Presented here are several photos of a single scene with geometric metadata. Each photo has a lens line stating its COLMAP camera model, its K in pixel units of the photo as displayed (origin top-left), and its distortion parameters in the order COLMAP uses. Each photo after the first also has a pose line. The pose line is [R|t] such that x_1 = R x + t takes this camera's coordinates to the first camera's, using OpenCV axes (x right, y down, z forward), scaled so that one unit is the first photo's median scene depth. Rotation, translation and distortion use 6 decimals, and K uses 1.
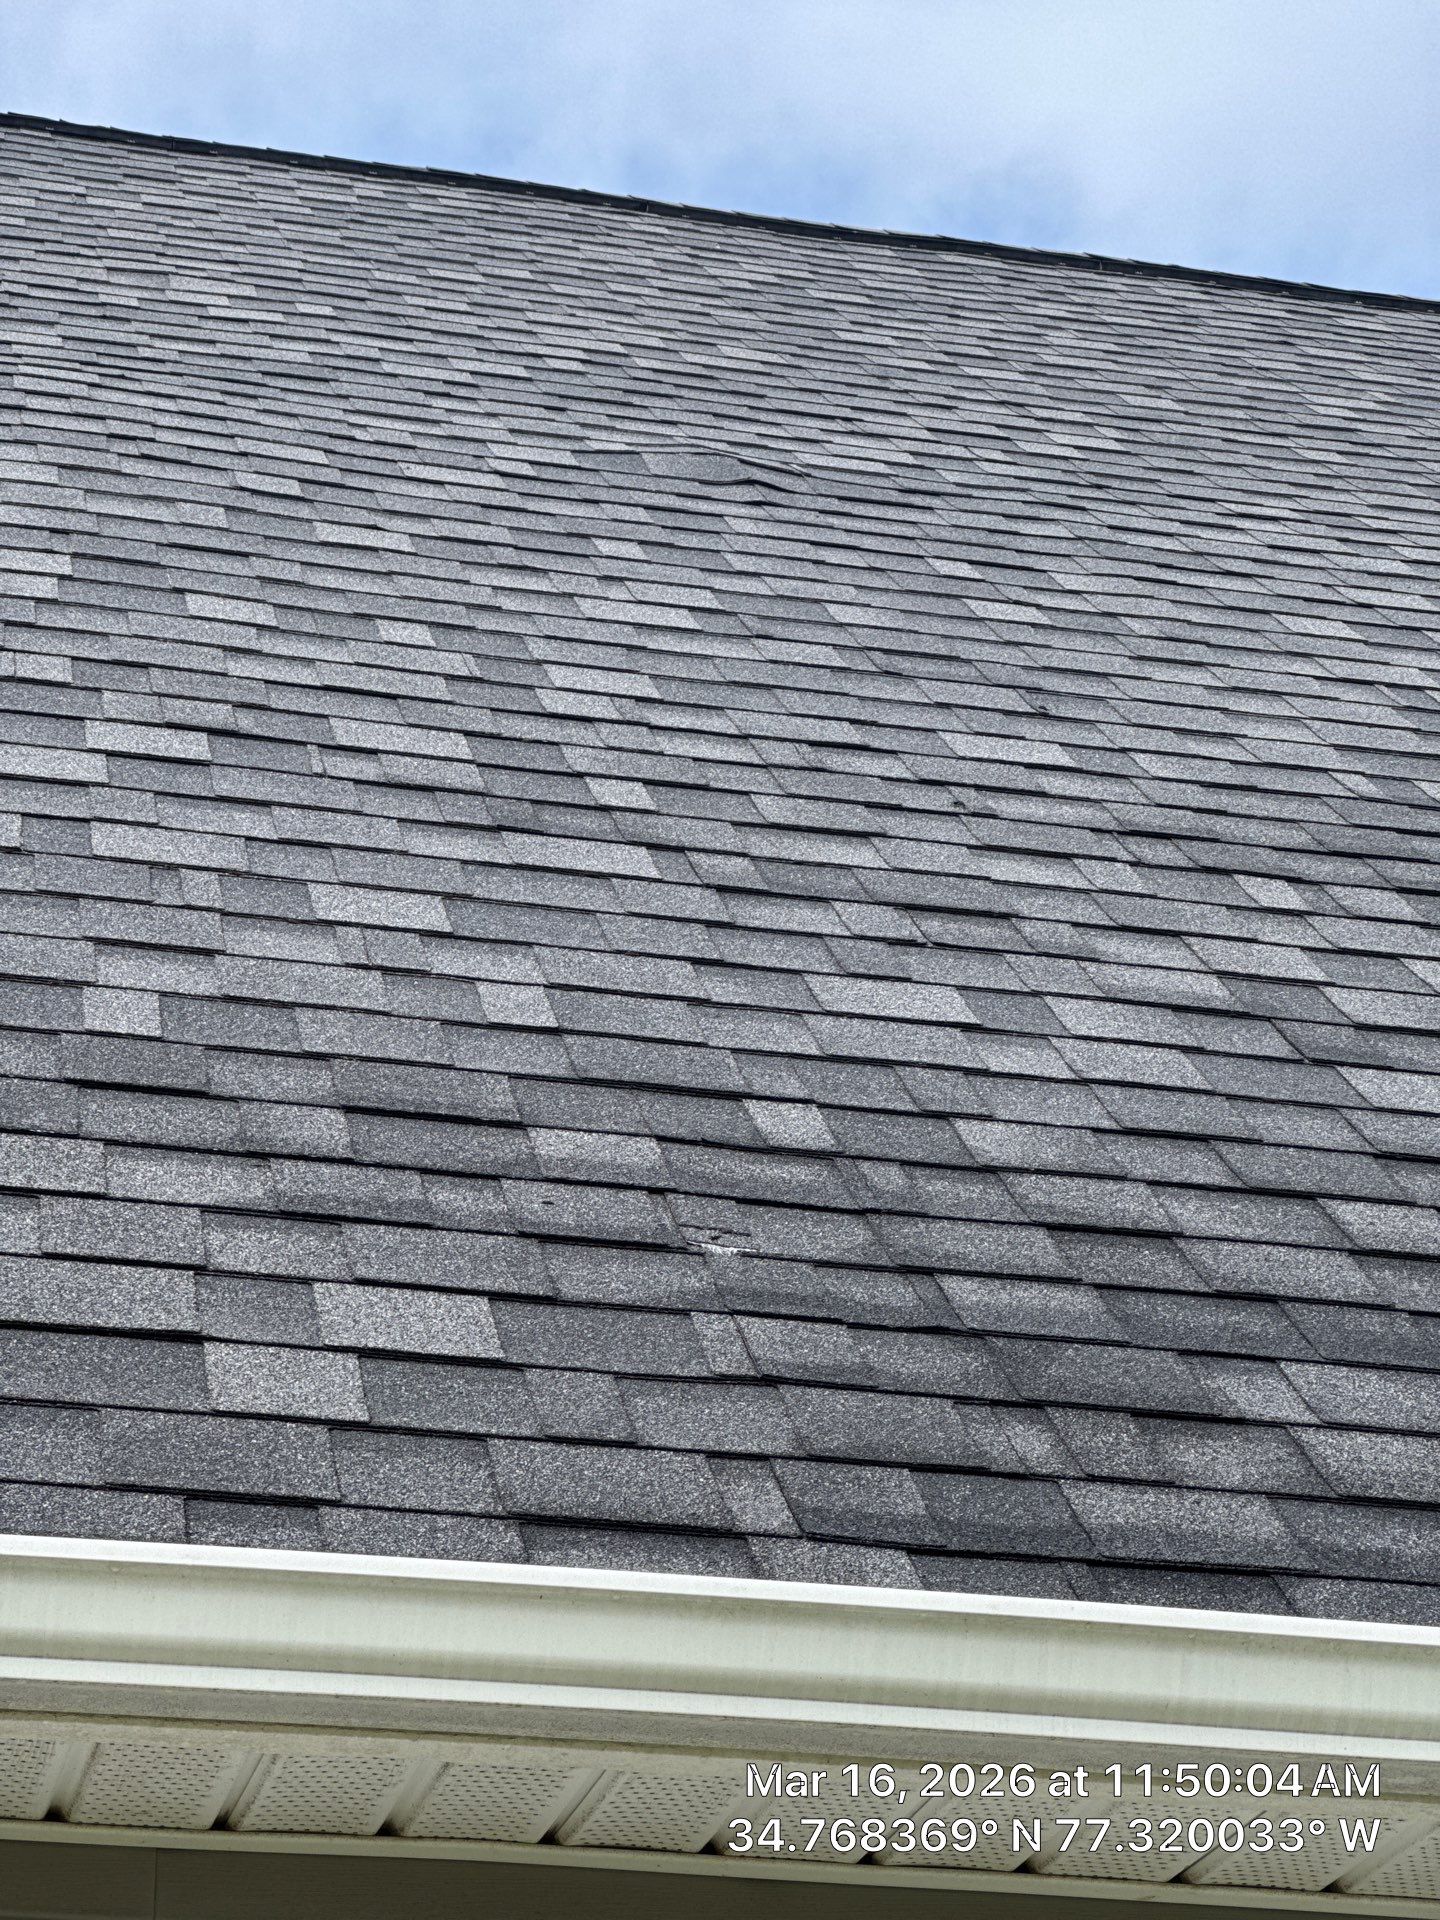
lens RADIAL K [[1282.8, 0, 720.0], [0, 1282.8, 960.0], [0, 0, 1]] dist [-0.003534, -0.003878]
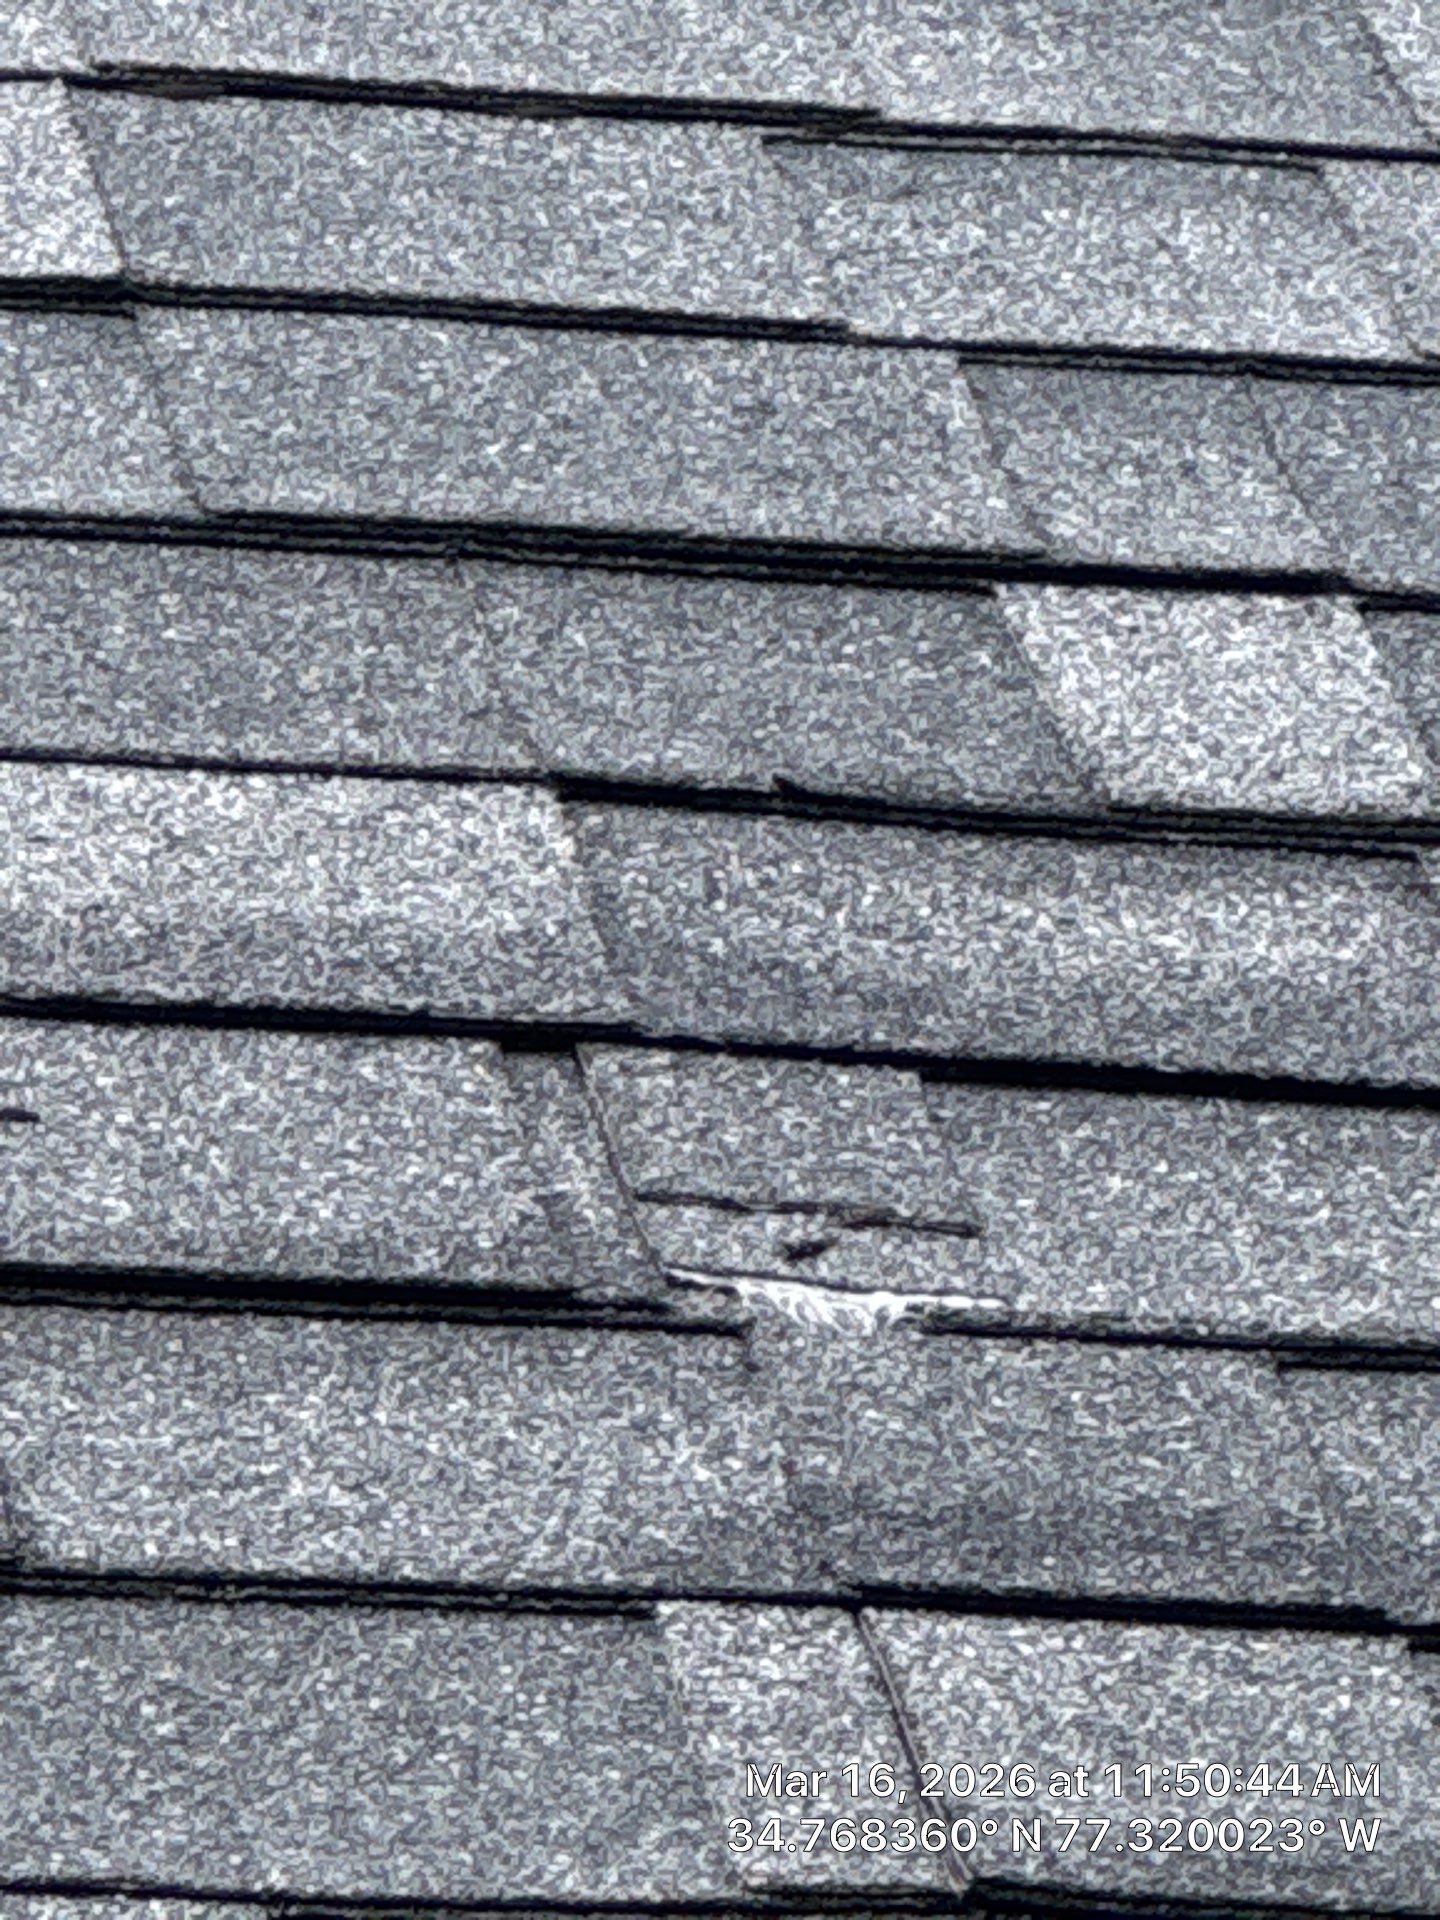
lens RADIAL K [[1282.8, 0, 720.0], [0, 1282.8, 960.0], [0, 0, 1]] dist [-0.003534, -0.003878]
pose [[0.964049, 0.061447, 0.258522, -0.078505], [-0.031132, 0.992314, -0.119763, 0.195072], [-0.263894, 0.107409, 0.958553, 0.791665]]
